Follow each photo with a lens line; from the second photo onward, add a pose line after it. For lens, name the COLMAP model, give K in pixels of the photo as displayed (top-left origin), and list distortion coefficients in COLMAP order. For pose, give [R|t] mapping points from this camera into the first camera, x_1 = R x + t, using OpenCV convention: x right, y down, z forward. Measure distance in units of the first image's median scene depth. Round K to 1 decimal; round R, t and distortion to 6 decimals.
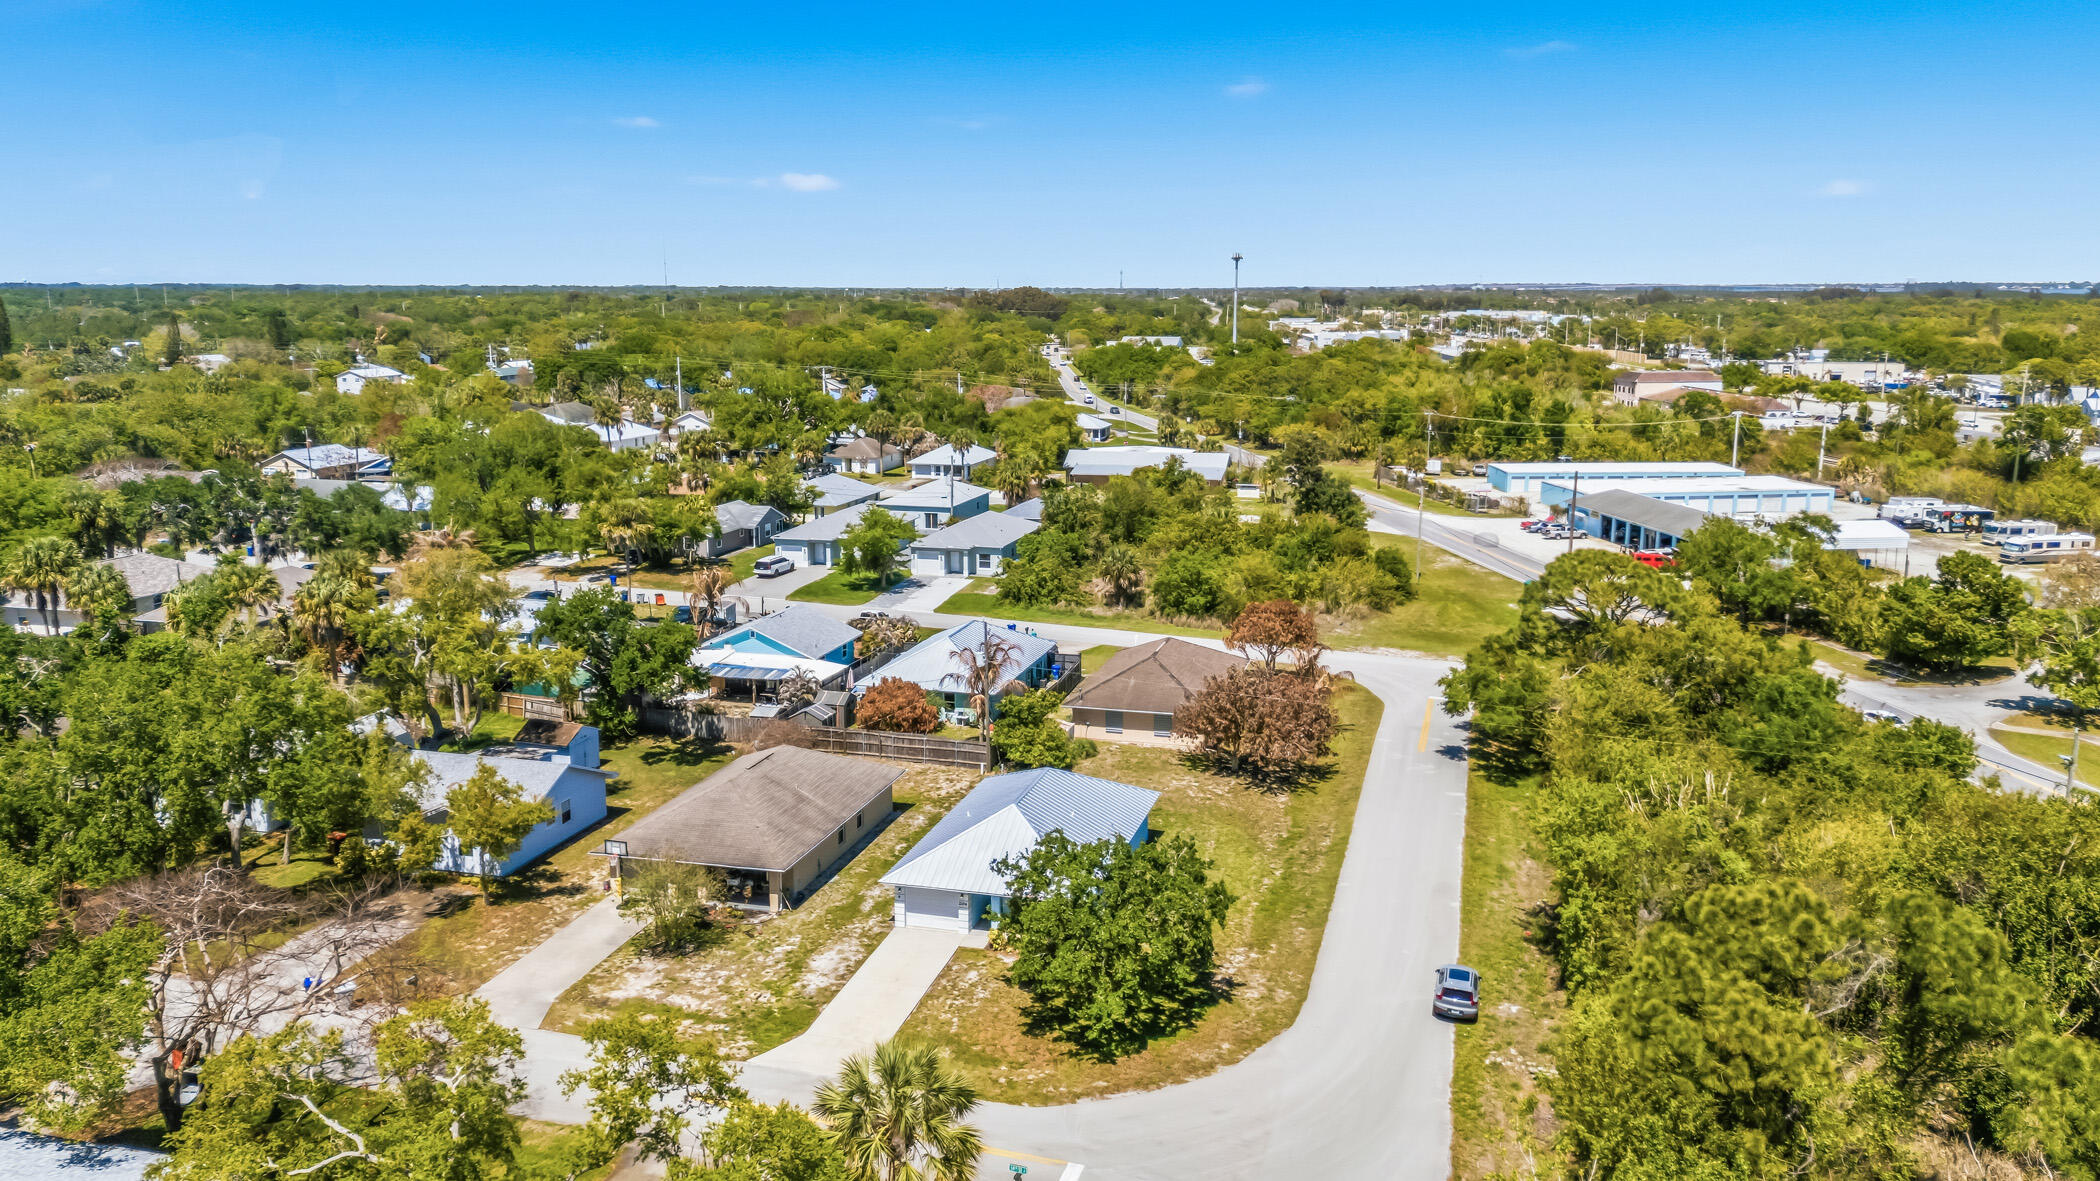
lens RADIAL K [[1569.2, 0, 1050.0], [0, 1569.2, 590.5], [0, 0, 1]] dist [0.093582, -0.099536]
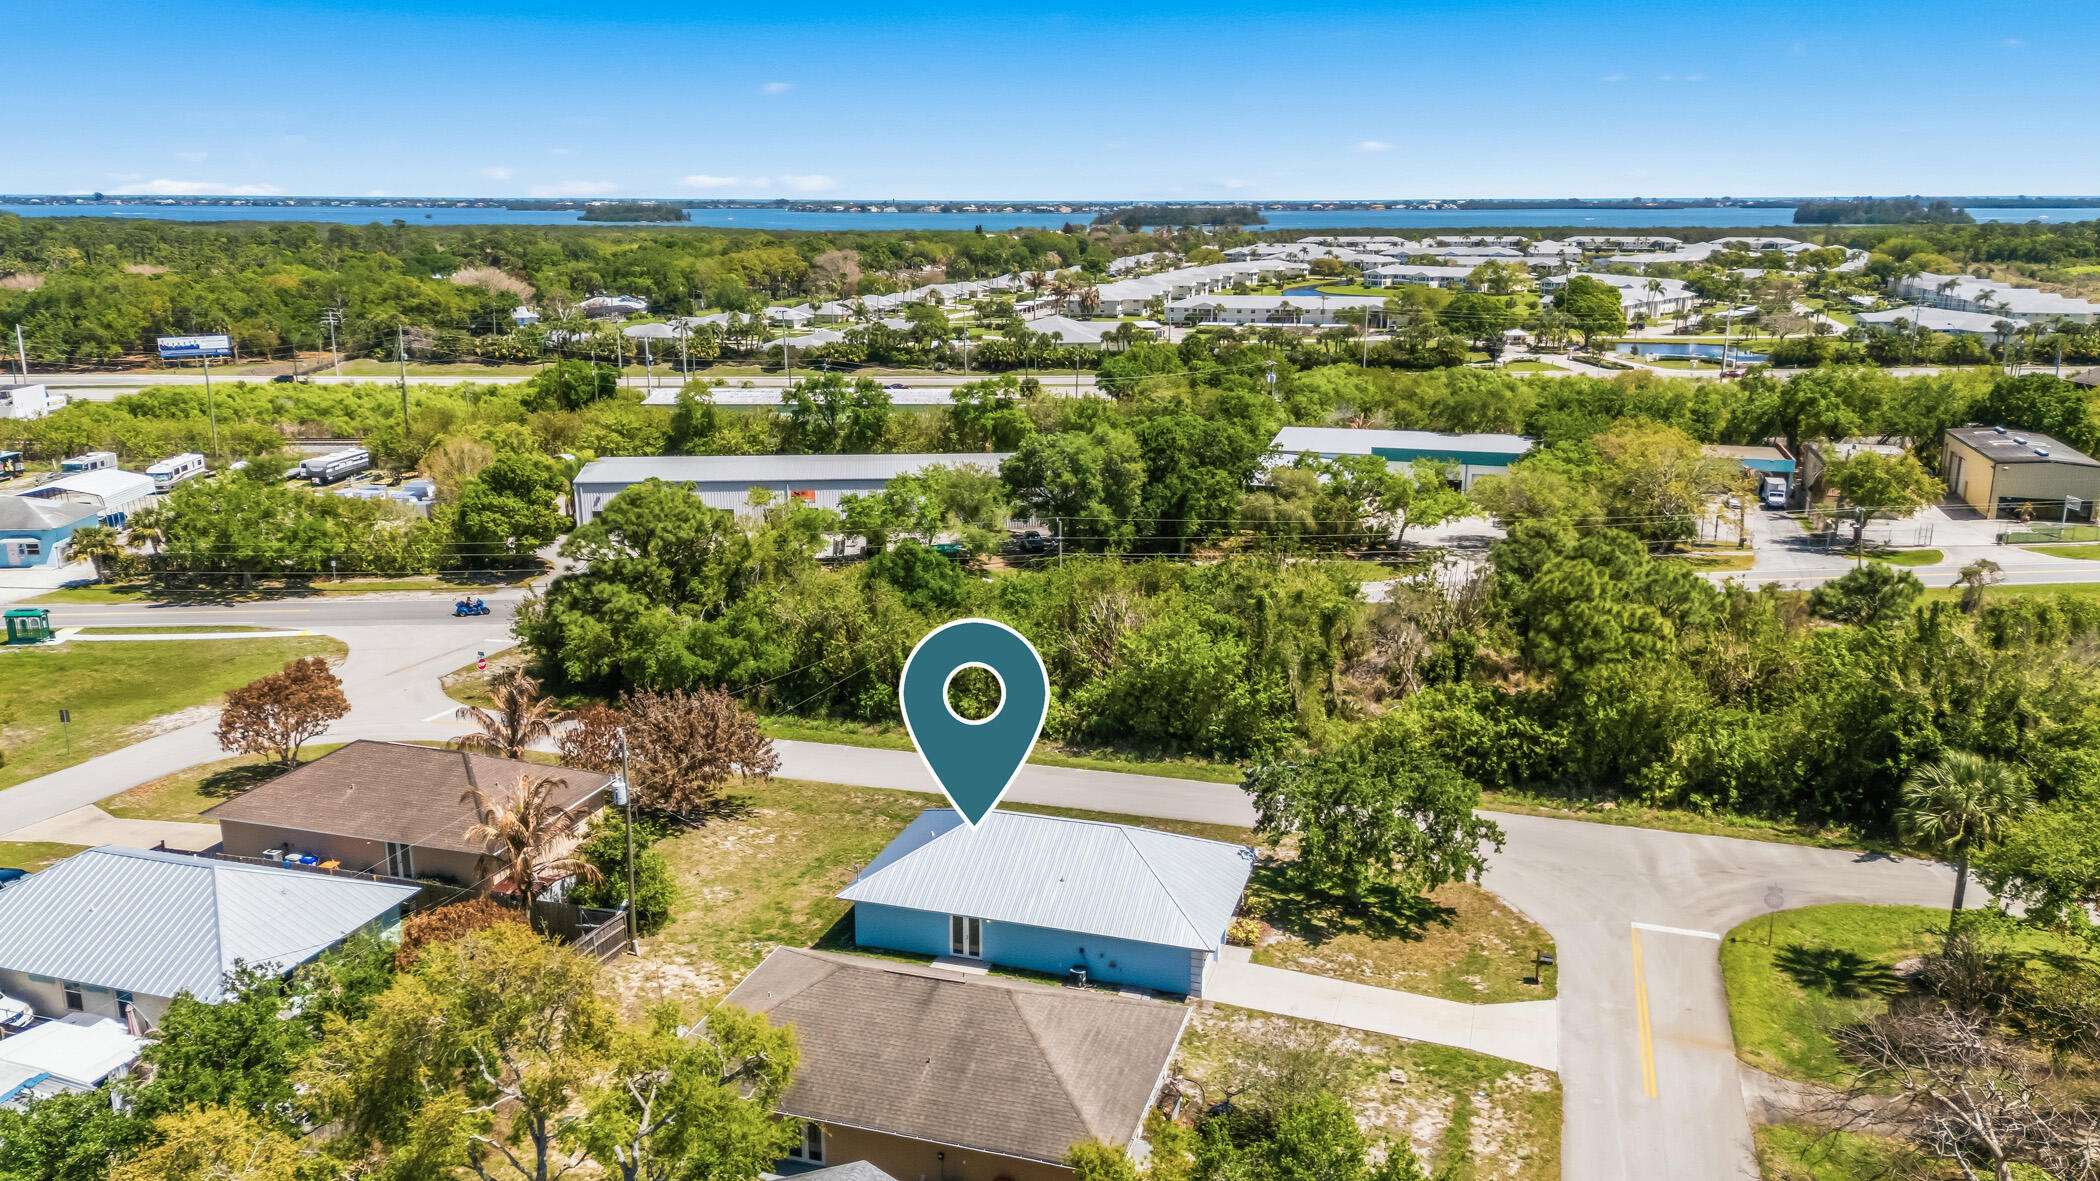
lens RADIAL K [[1569.2, 0, 1050.0], [0, 1569.2, 590.5], [0, 0, 1]] dist [0.093582, -0.099536]
pose [[0.029170, -0.240193, 0.970287, -0.616180], [0.189390, 0.954445, 0.230578, -0.145145], [-0.981469, 0.177037, 0.073331, 0.695881]]
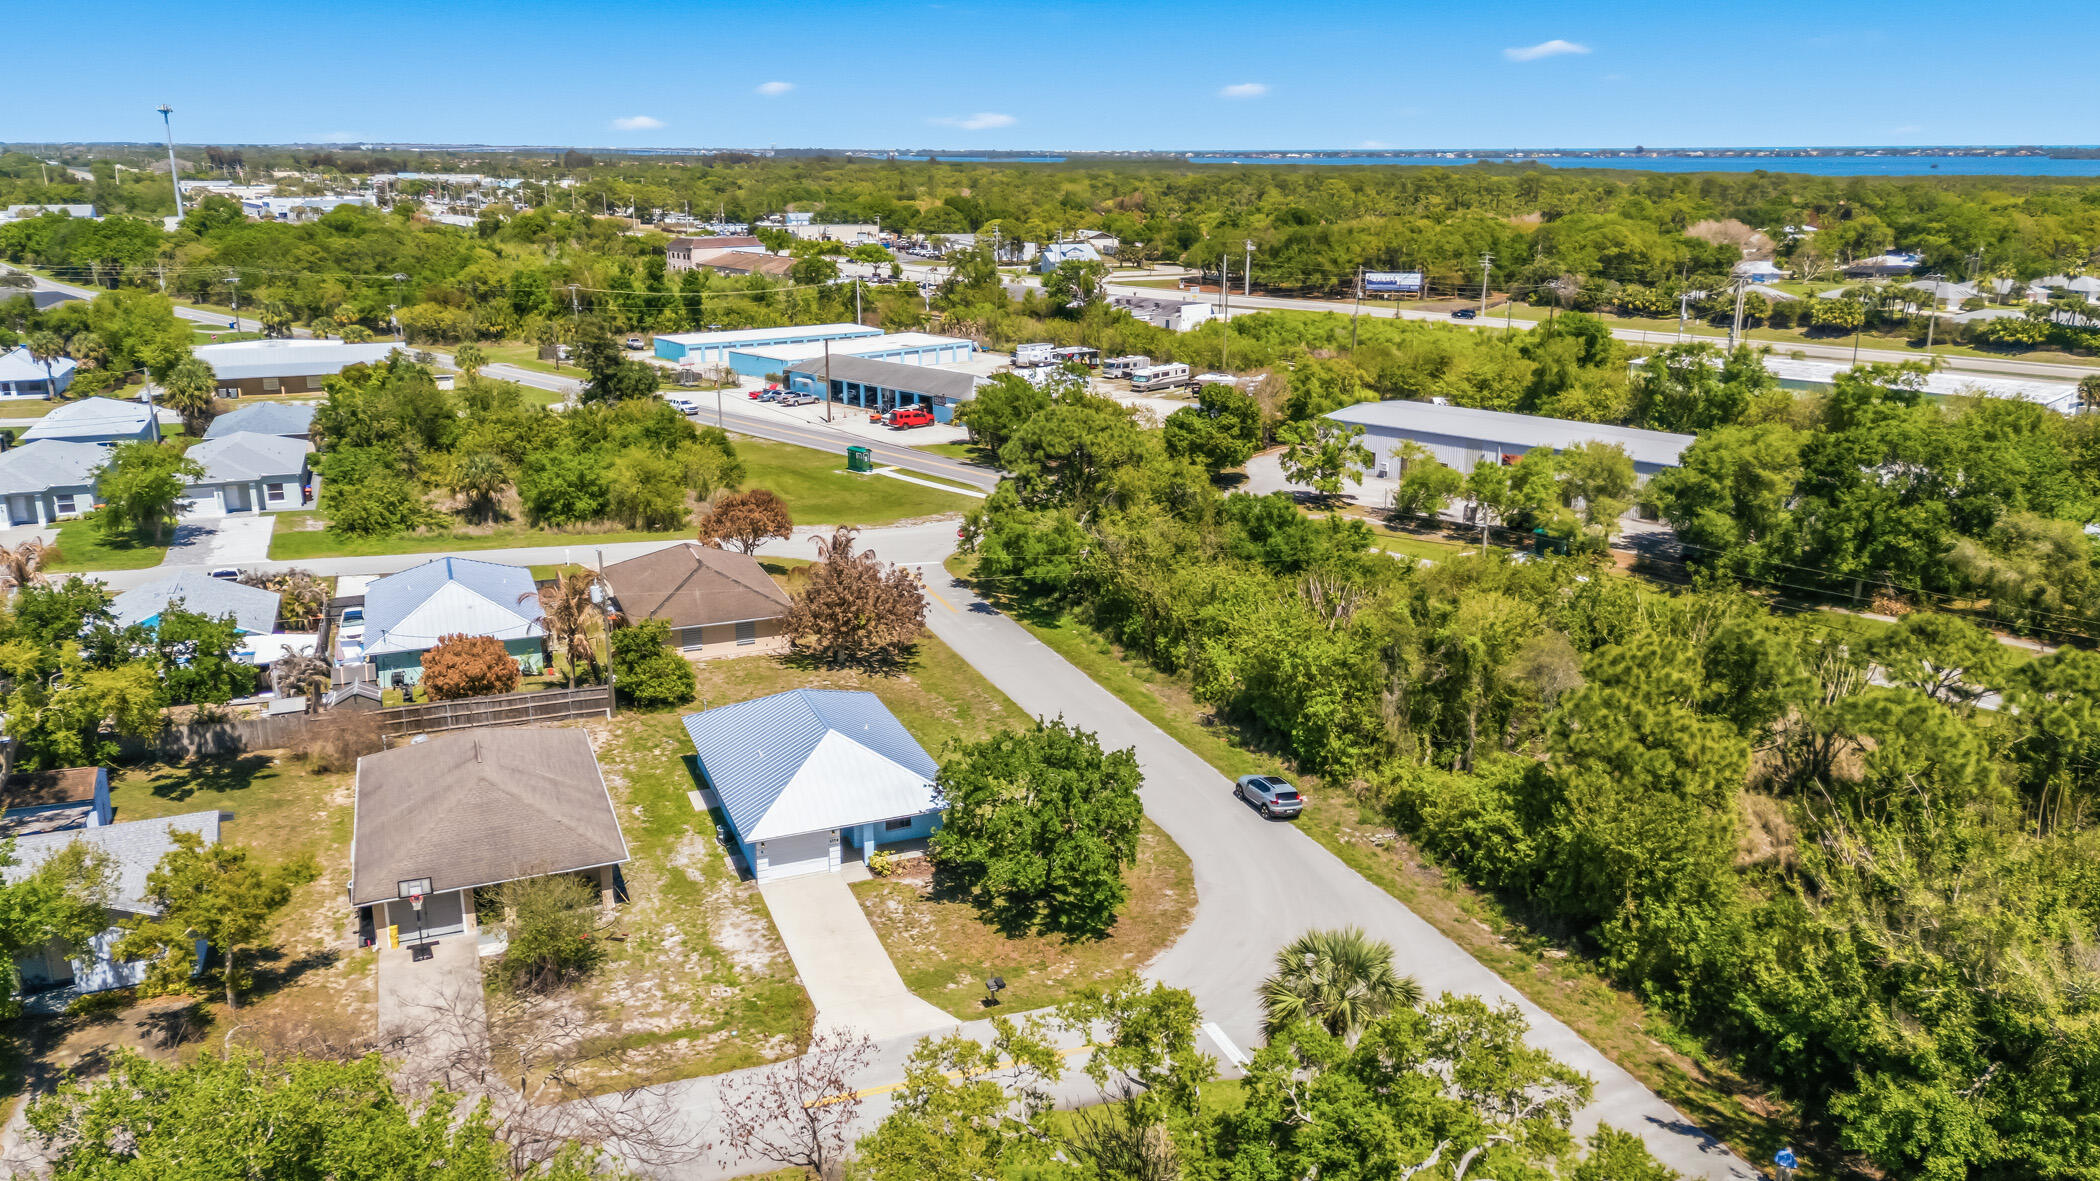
lens RADIAL K [[1565.0, 0, 1050.0], [0, 1565.0, 590.5], [0, 0, 1]] dist [0.095352, -0.105834]
pose [[0.790306, -0.163804, 0.590410, -0.338874], [0.114388, 0.986105, 0.120469, -0.033184], [-0.601940, -0.027672, 0.798062, 0.121866]]
